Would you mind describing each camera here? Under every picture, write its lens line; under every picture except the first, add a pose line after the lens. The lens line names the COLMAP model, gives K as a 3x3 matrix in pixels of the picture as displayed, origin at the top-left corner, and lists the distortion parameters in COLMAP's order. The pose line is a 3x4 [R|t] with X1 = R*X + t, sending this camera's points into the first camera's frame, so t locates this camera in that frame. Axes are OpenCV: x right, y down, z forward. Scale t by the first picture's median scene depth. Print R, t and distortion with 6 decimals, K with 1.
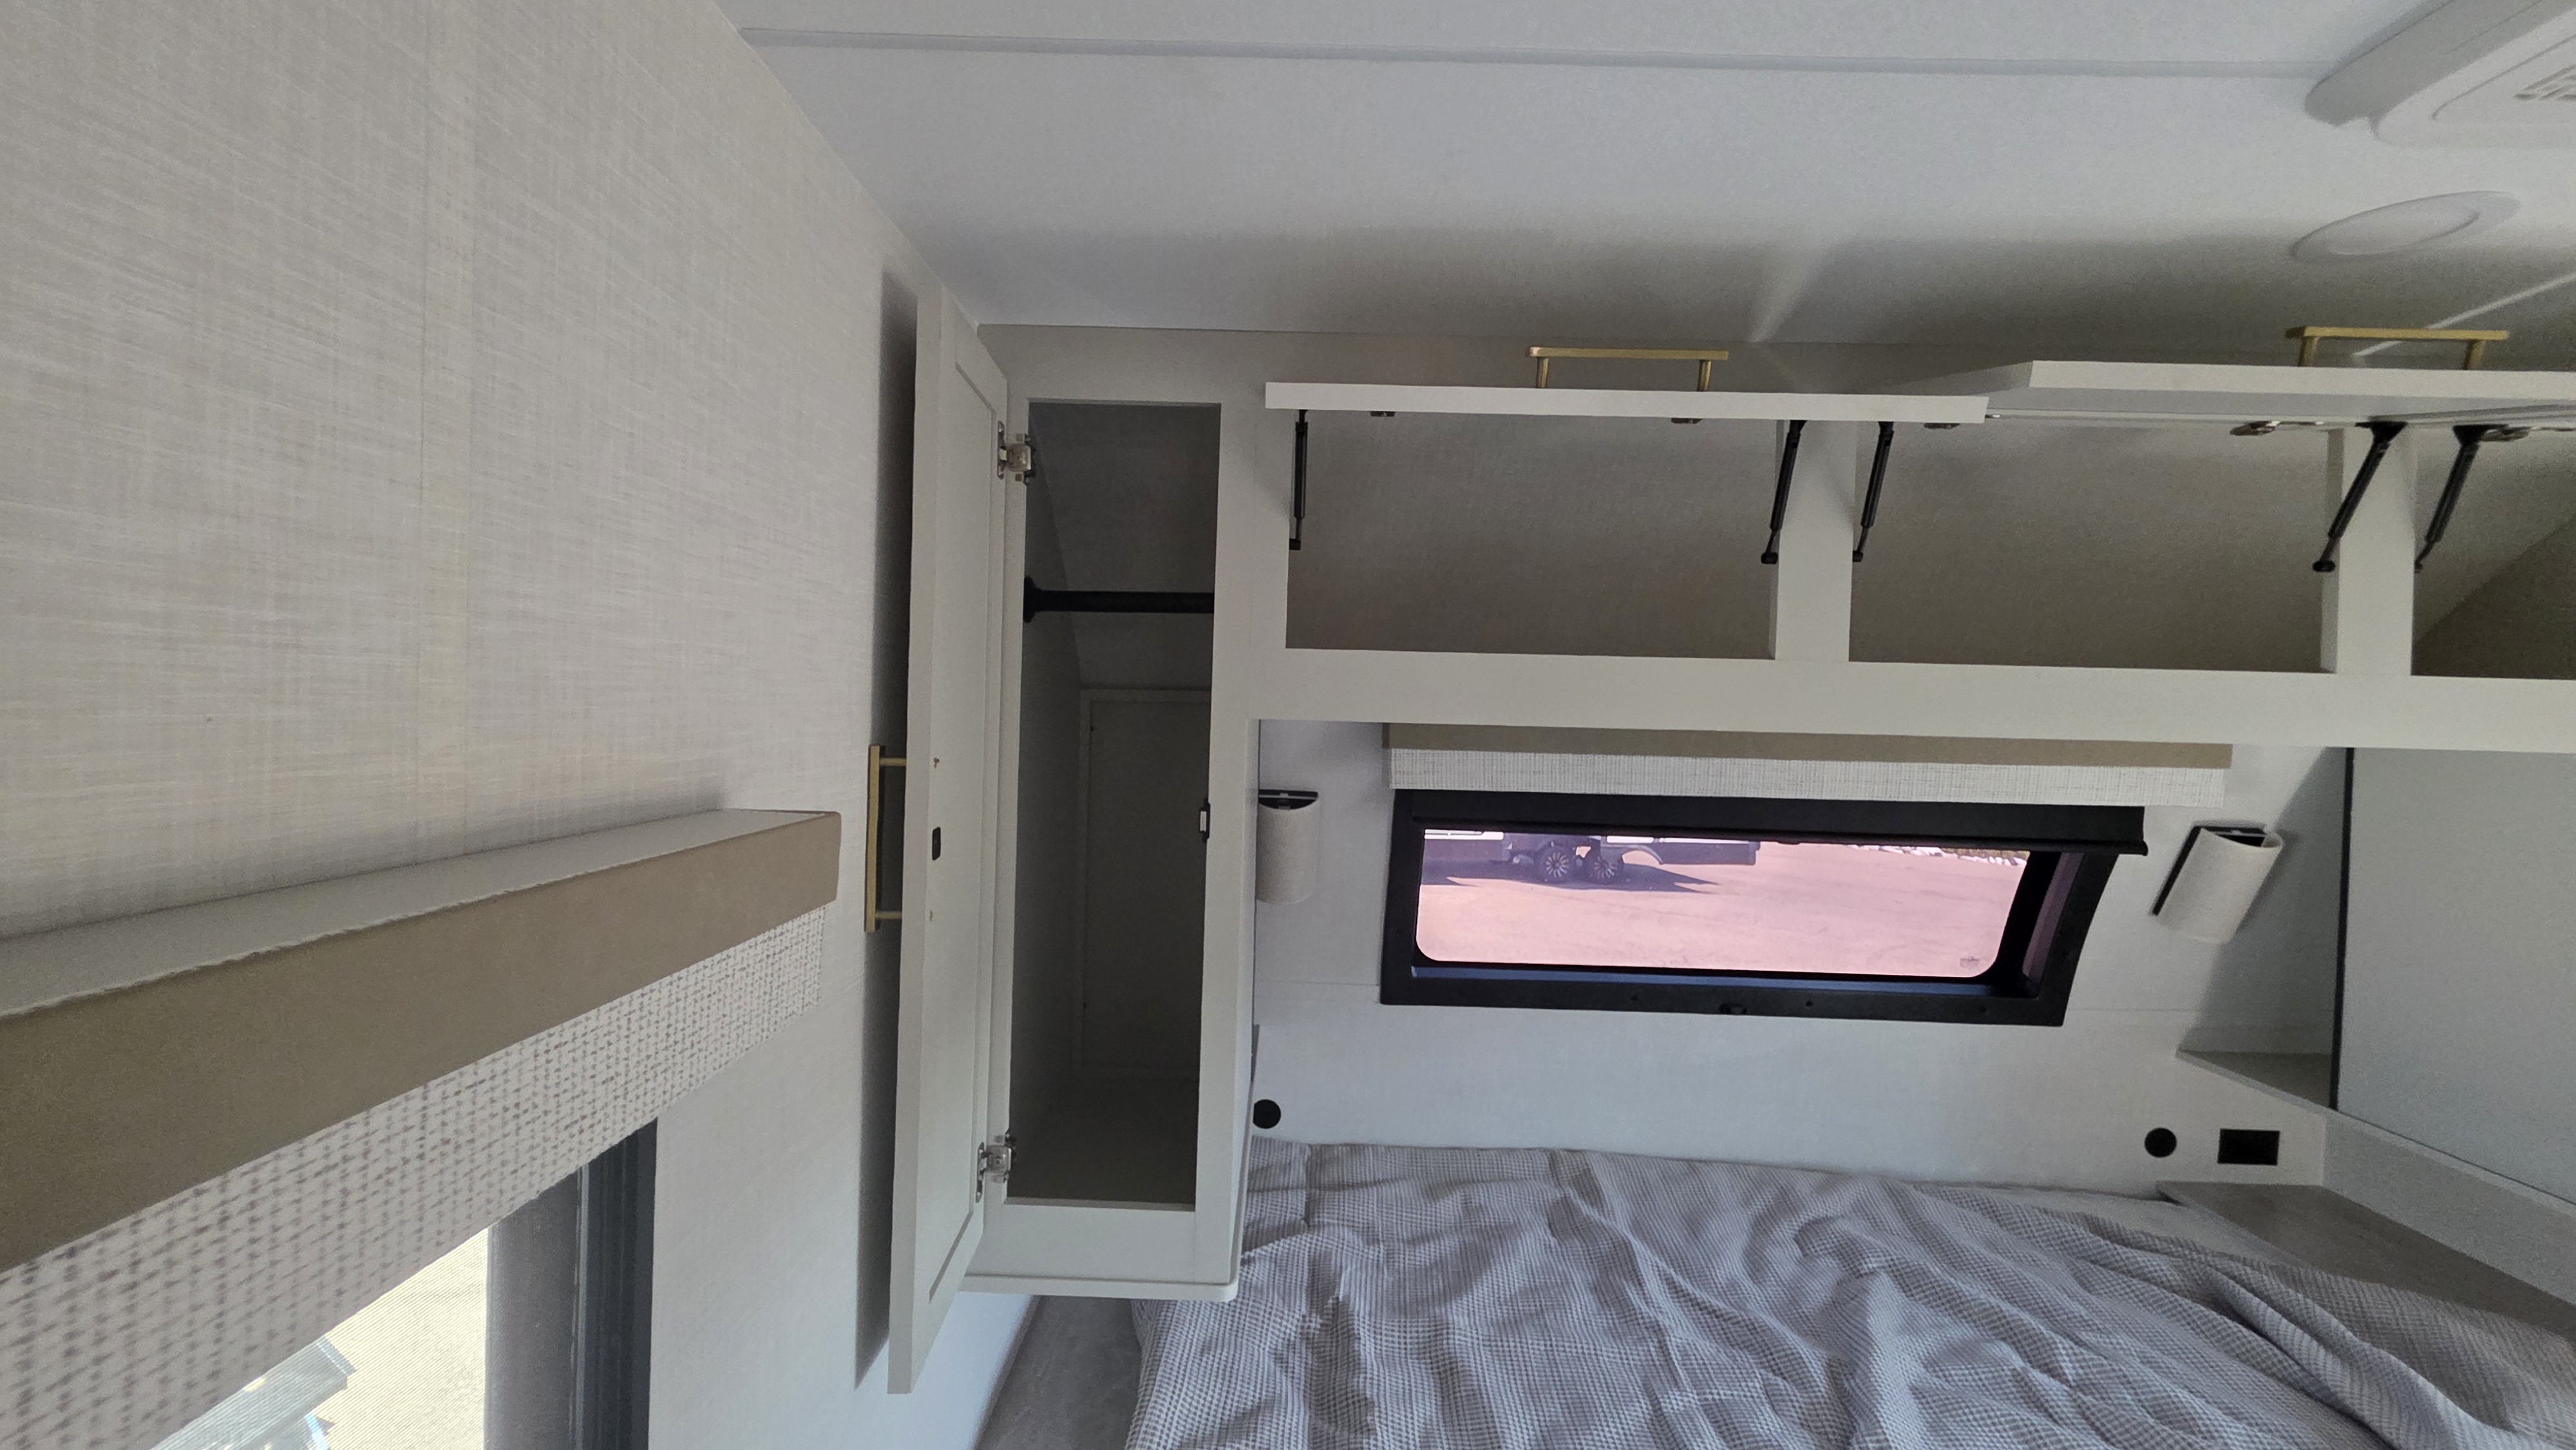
lens RADIAL K [[1043.3, 0, 1271.3], [0, 1043.3, 717.5], [0, 0, 1]] dist [0.000362, -0.000734]
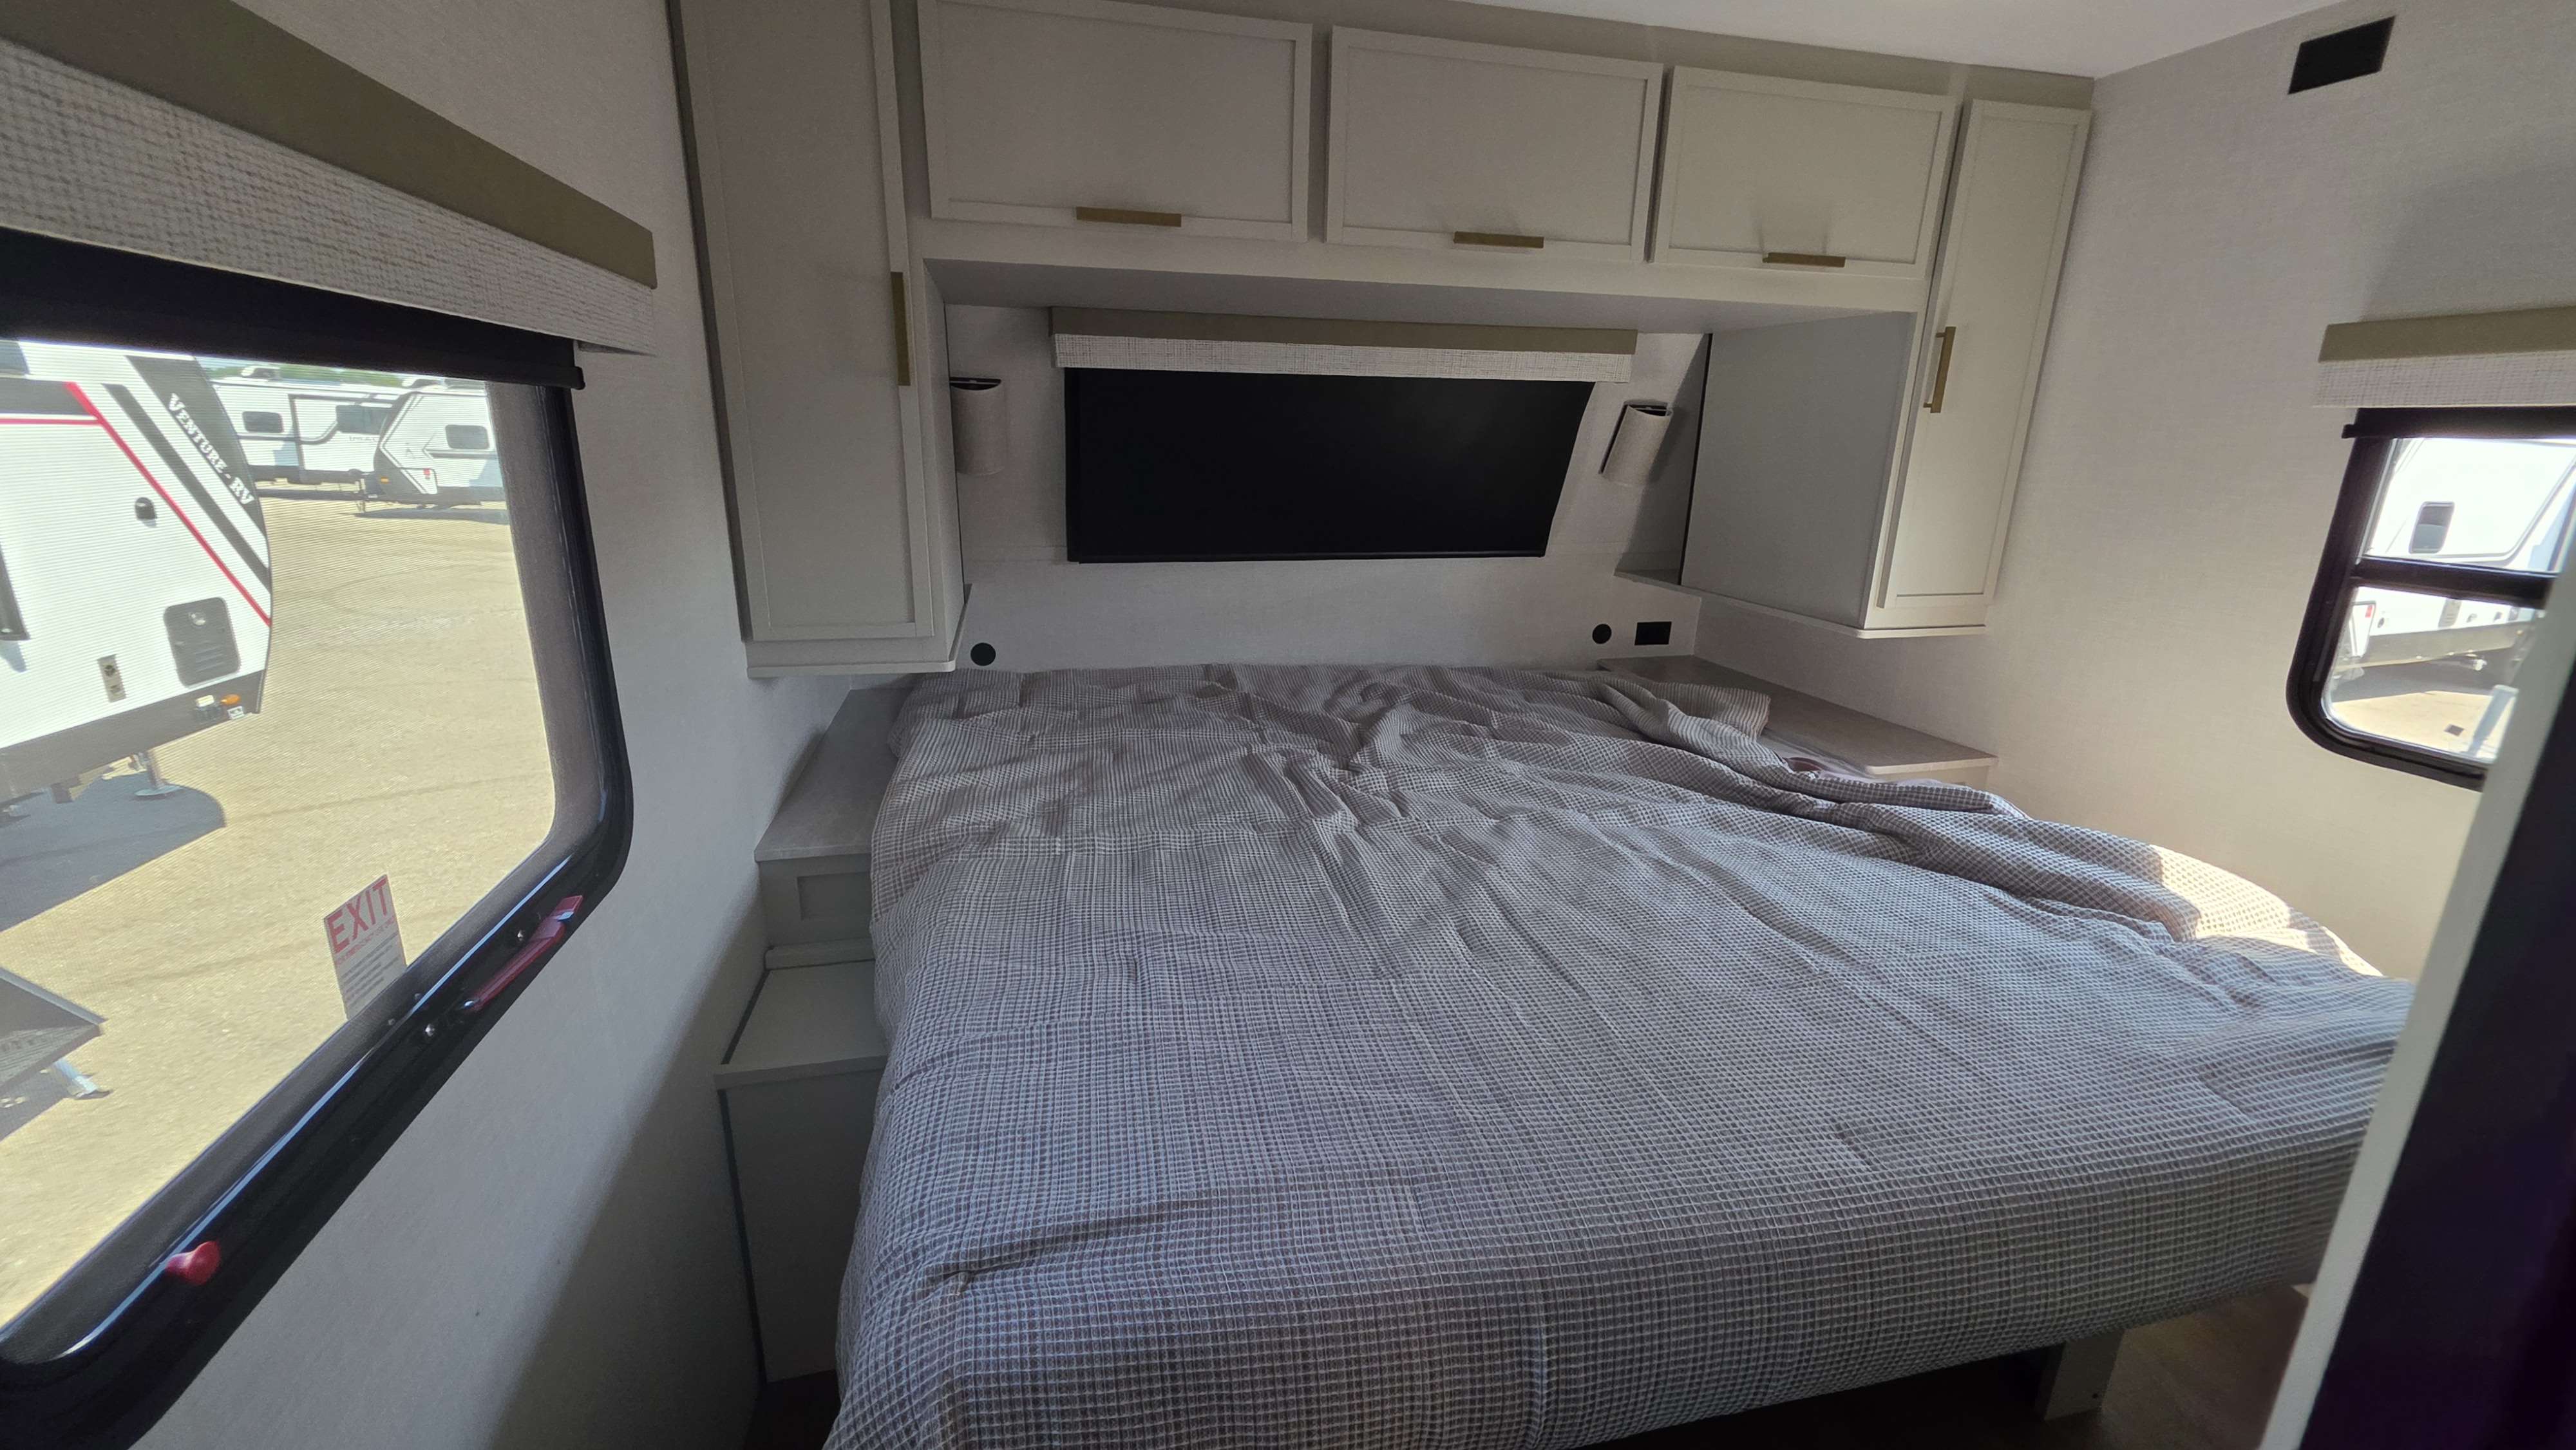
lens RADIAL K [[1043.3, 0, 1281.2], [0, 1043.3, 727.7], [0, 0, 1]] dist [0.000362, -0.000734]
pose [[0.962026, -0.089132, 0.257993, 0.009251], [0.016359, 0.962311, 0.271460, 0.135948], [-0.272466, -0.256931, 0.927227, -0.334952]]
